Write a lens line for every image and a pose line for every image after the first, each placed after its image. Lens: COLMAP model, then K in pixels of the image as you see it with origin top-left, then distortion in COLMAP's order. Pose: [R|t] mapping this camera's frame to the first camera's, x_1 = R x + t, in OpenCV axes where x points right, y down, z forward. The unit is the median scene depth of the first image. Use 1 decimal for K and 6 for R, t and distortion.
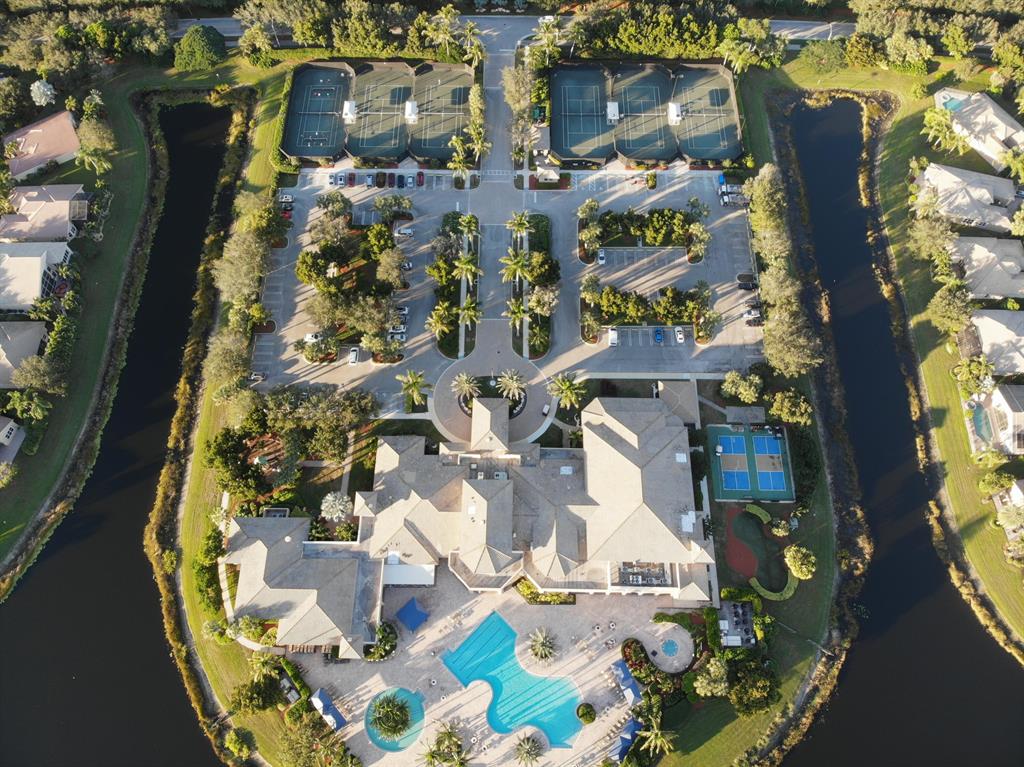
lens RADIAL K [[760.0, 0, 516.8], [0, 760.0, 385.3], [0, 0, 1]] dist [0.073211, -0.190726]
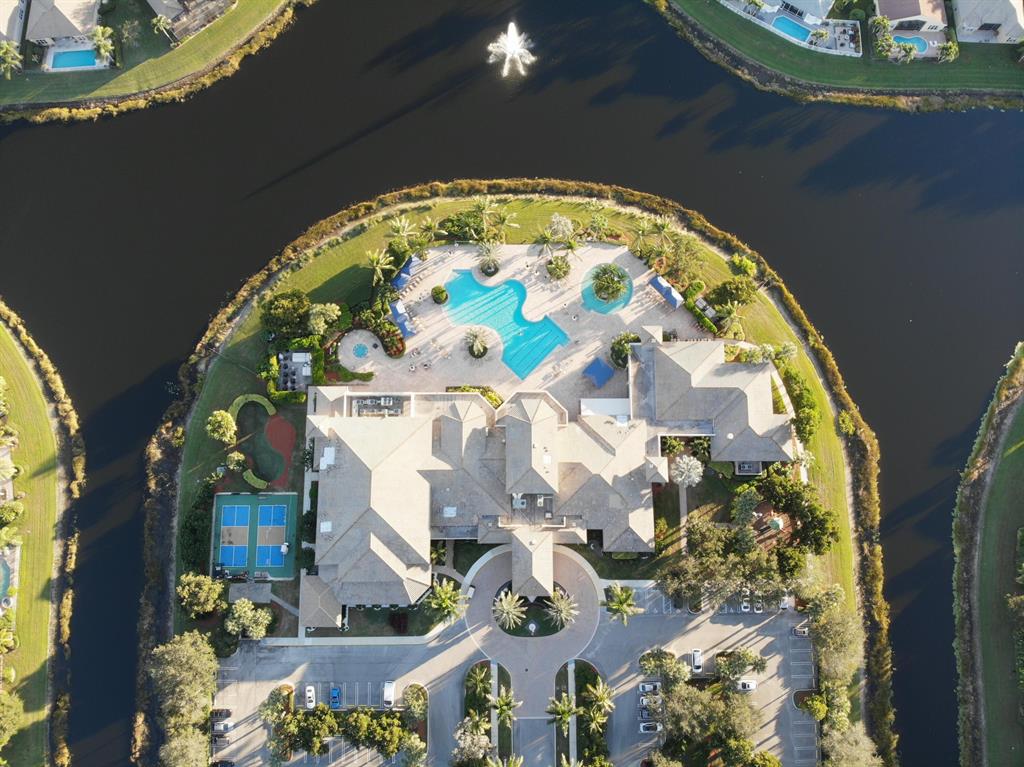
lens RADIAL K [[760.0, 0, 516.8], [0, 760.0, 385.3], [0, 0, 1]] dist [0.073211, -0.190726]
pose [[-0.999844, 0.017280, 0.003682, -0.021470], [-0.012458, -0.837288, 0.546620, -0.244149], [0.012528, 0.546488, 0.837373, 0.108598]]
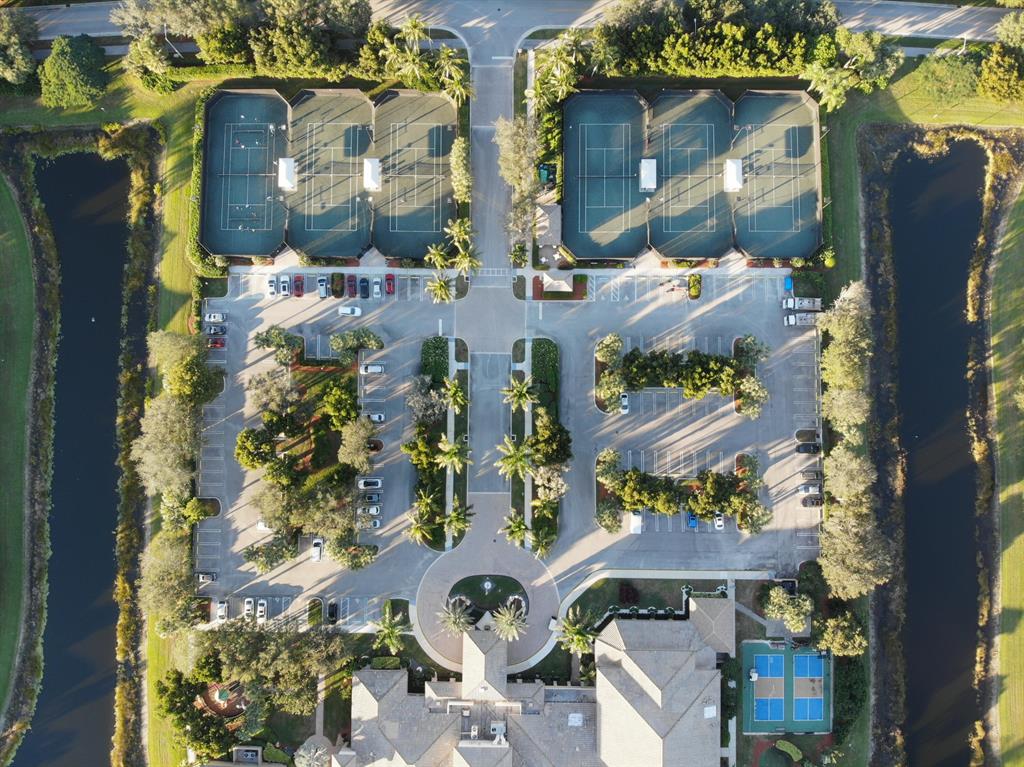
lens RADIAL K [[760.0, 0, 516.8], [0, 760.0, 385.3], [0, 0, 1]] dist [0.073211, -0.190726]
pose [[0.999976, -0.001343, -0.006746, 0.005531], [0.003585, 0.938732, 0.344629, -0.483514], [0.005870, -0.344645, 0.938715, 0.284266]]
